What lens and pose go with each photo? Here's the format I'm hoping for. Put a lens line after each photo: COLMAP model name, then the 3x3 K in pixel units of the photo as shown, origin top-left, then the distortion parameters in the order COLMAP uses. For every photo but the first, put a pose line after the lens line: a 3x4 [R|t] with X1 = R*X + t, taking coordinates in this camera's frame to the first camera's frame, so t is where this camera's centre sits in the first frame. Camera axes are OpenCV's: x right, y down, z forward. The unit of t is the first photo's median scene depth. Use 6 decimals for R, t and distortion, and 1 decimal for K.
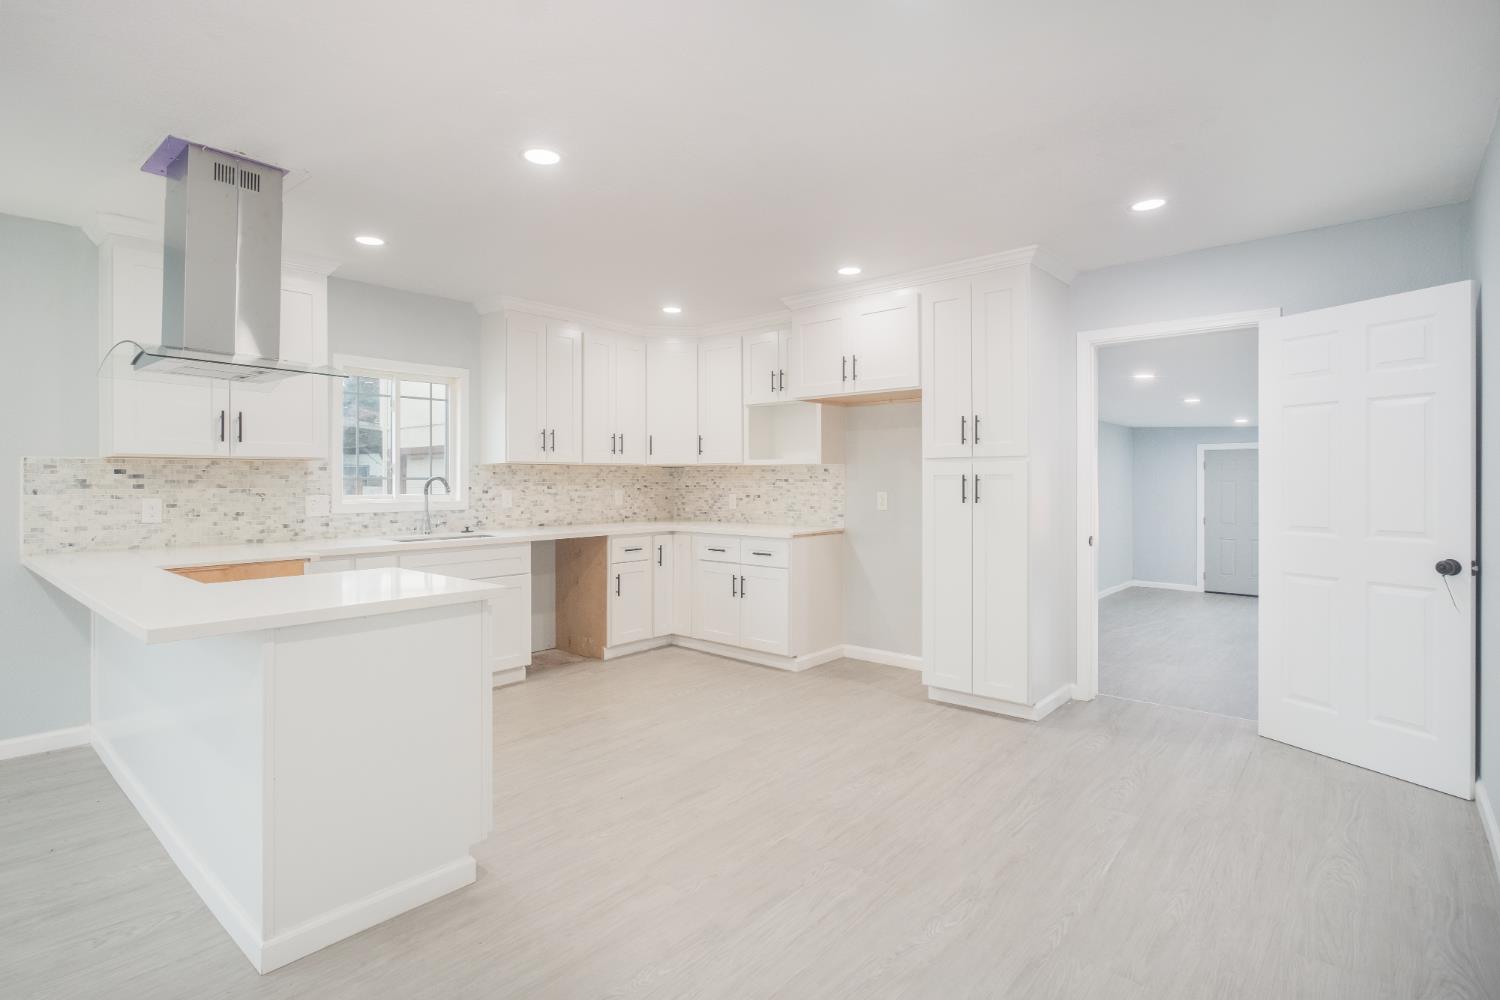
lens RADIAL K [[736.7, 0, 763.0], [0, 736.7, 484.9], [0, 0, 1]] dist [-0.014190, 0.002392]
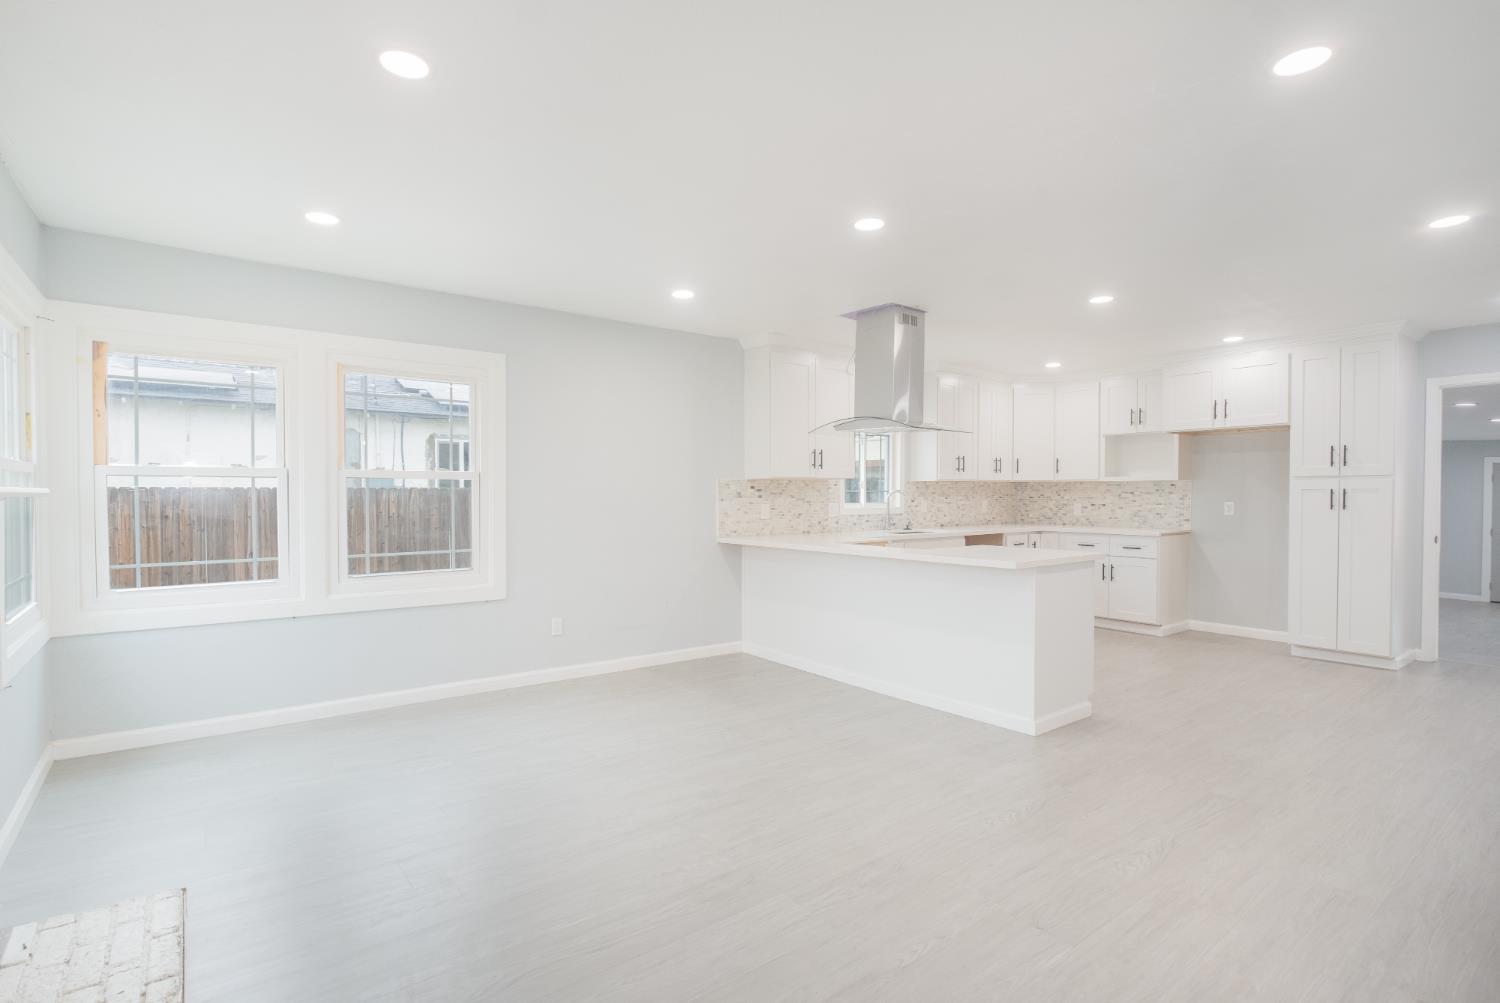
lens RADIAL K [[736.7, 0, 736.3], [0, 736.7, 510.6], [0, 0, 1]] dist [-0.014190, 0.002392]
pose [[0.974866, 0.005077, -0.222735, -0.413172], [-0.000999, 0.999830, 0.018415, 0.002230], [0.222791, -0.017729, 0.974705, -0.462924]]
